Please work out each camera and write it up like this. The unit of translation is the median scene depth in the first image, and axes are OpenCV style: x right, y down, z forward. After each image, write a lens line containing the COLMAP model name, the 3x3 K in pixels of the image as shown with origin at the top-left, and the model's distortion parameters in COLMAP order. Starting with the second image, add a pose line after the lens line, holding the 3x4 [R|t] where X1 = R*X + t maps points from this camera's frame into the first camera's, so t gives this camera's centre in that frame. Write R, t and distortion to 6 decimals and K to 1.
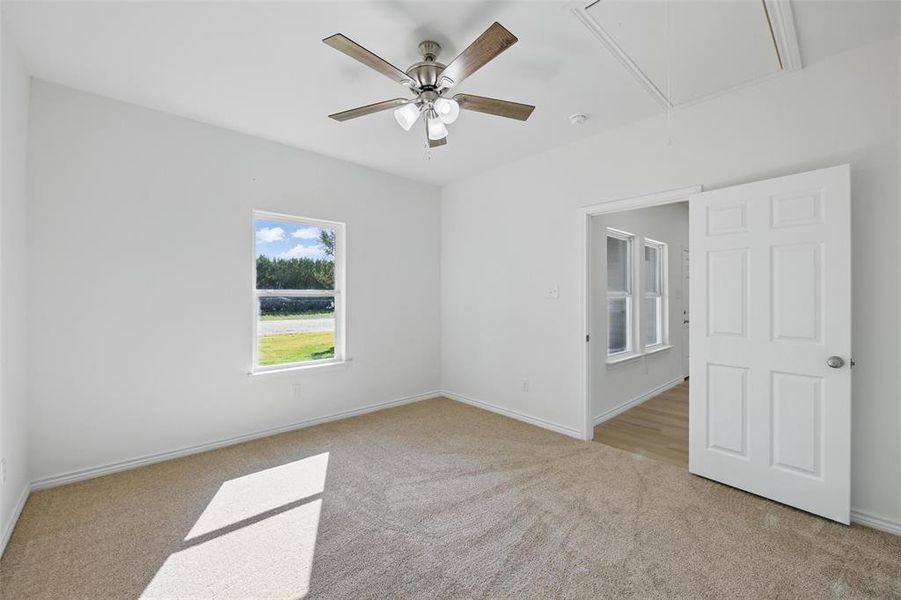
lens RADIAL K [[364.1, 0, 450.3], [0, 364.1, 298.3], [0, 0, 1]] dist [-0.003413, -0.000611]
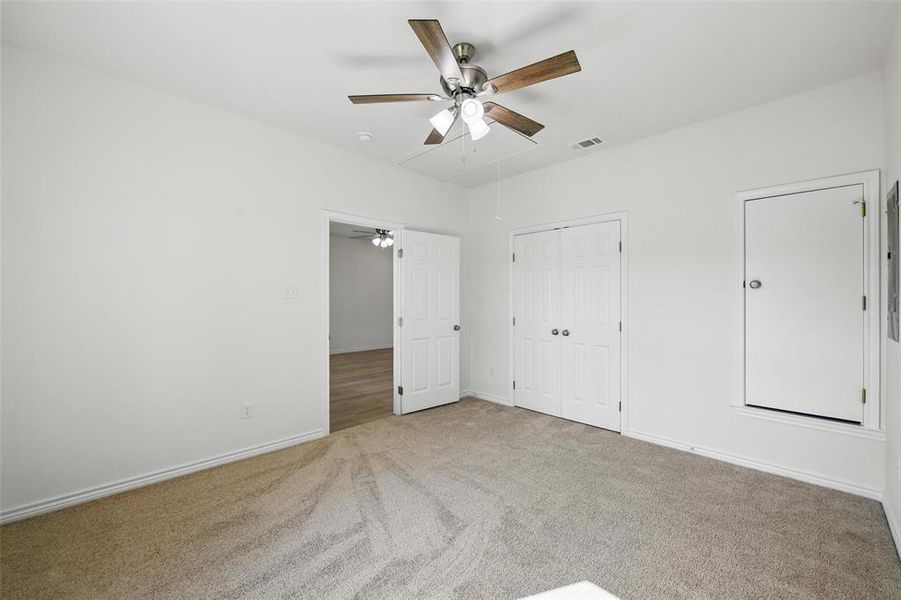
lens RADIAL K [[364.1, 0, 450.3], [0, 364.1, 298.3], [0, 0, 1]] dist [-0.003413, -0.000611]
pose [[-0.025612, 0.000616, 0.999672, -0.865822], [0.006798, 0.999977, -0.000442, 0.003093], [-0.999649, 0.006784, -0.025616, 0.863911]]
